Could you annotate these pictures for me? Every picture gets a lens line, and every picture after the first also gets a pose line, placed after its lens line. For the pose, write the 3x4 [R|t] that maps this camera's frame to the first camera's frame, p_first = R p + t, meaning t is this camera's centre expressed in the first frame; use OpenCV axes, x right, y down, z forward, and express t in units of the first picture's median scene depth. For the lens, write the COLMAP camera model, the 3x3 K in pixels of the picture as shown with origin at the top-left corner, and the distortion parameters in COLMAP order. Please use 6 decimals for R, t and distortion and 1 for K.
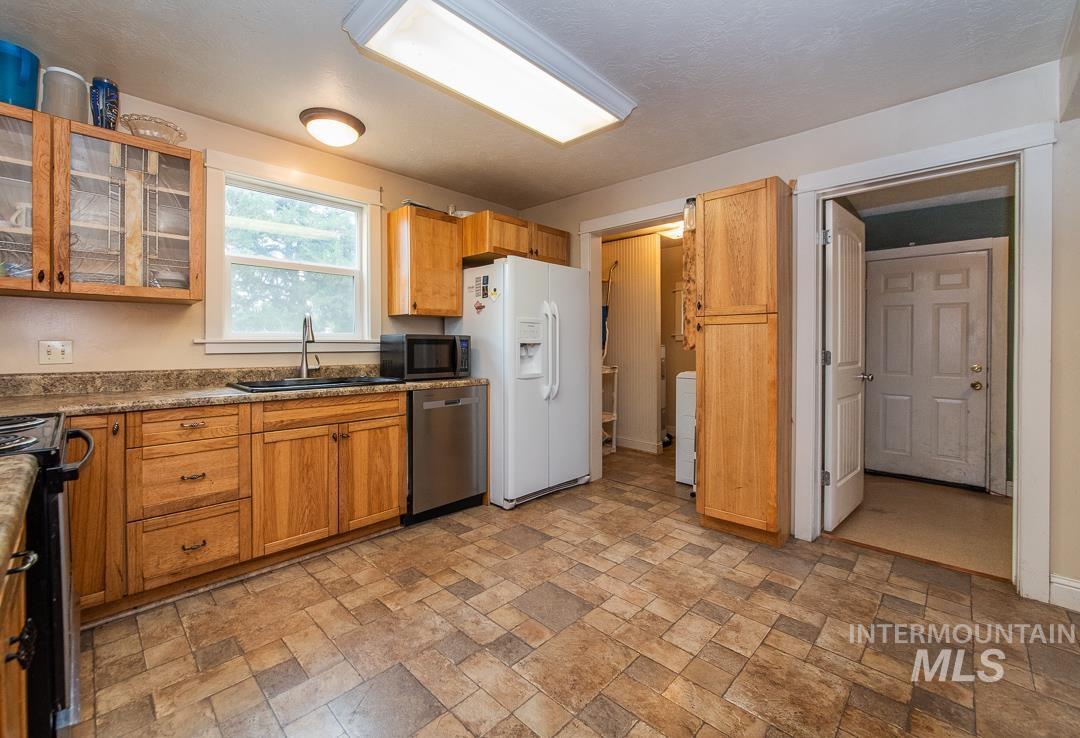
lens RADIAL K [[438.0, 0, 540.0], [0, 438.0, 346.7], [0, 0, 1]] dist [-0.009016, -0.000034]
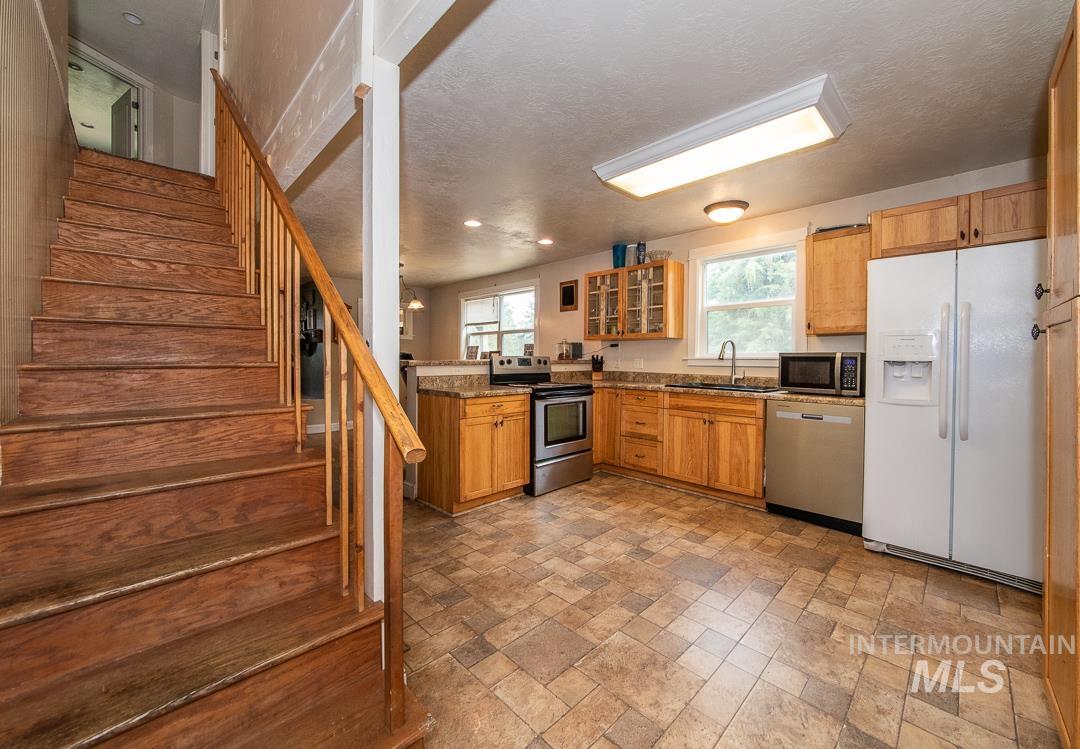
lens RADIAL K [[417.1, 0, 553.3], [0, 417.1, 362.6], [0, 0, 1]] dist [0.000008, -0.000019]
pose [[0.005277, 0.010440, -0.999932, 1.015096], [-0.011942, 0.999875, 0.010376, -0.007265], [0.999915, 0.011887, 0.005401, 0.476609]]
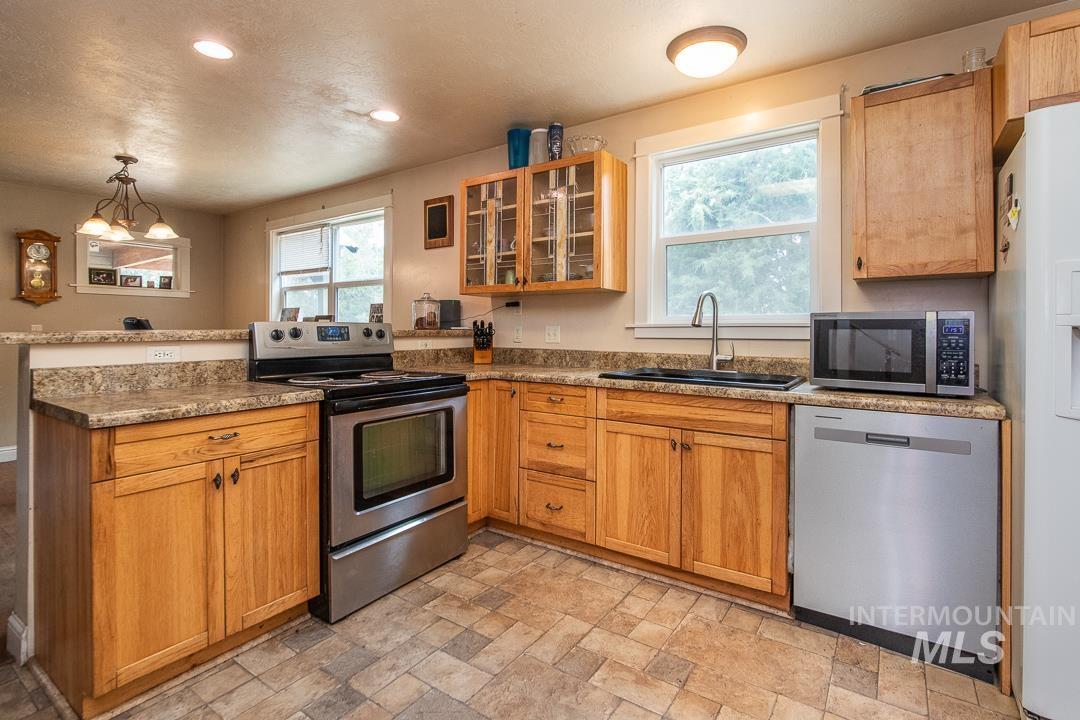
lens RADIAL K [[508.1, 0, 544.0], [0, 508.1, 328.1], [0, 0, 1]] dist [-0.001026, -0.000266]
pose [[0.177889, -0.000500, -0.984050, 0.418374], [-0.007537, 0.999970, -0.001871, -0.003182], [0.984022, 0.007750, 0.177880, 0.618467]]
